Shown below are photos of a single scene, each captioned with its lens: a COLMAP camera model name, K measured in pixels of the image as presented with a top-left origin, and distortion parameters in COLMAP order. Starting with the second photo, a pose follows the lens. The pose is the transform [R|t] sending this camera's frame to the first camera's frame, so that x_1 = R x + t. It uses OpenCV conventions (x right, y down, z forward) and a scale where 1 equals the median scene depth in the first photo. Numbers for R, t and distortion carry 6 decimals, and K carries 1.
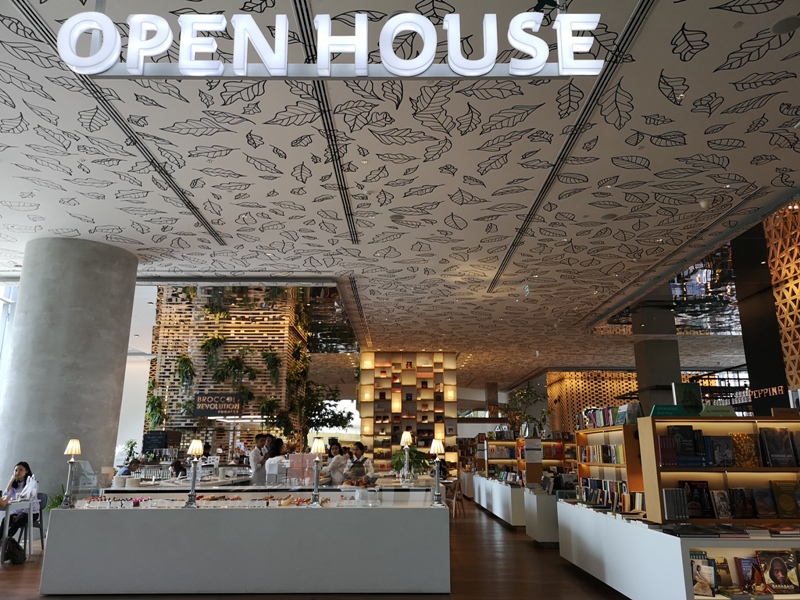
lens RADIAL K [[618.4, 0, 399.2], [0, 618.4, 300.9], [0, 0, 1]] dist [0.056498, -0.046047]
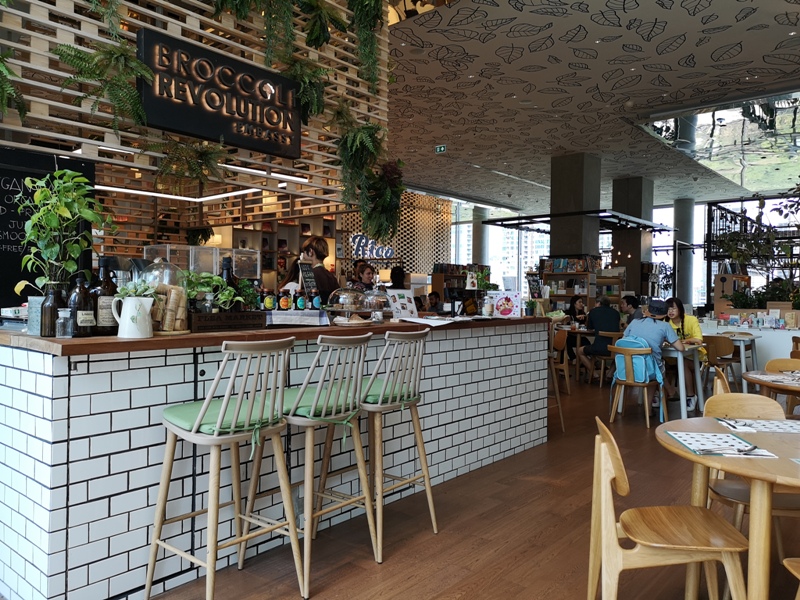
lens RADIAL K [[618.4, 0, 400.1], [0, 618.4, 297.4], [0, 0, 1]] dist [0.056498, -0.046047]
pose [[0.649372, -0.002440, 0.760467, -0.438209], [-0.189647, 0.967881, 0.165047, 0.187939], [-0.736444, -0.251397, 0.628052, 0.755907]]
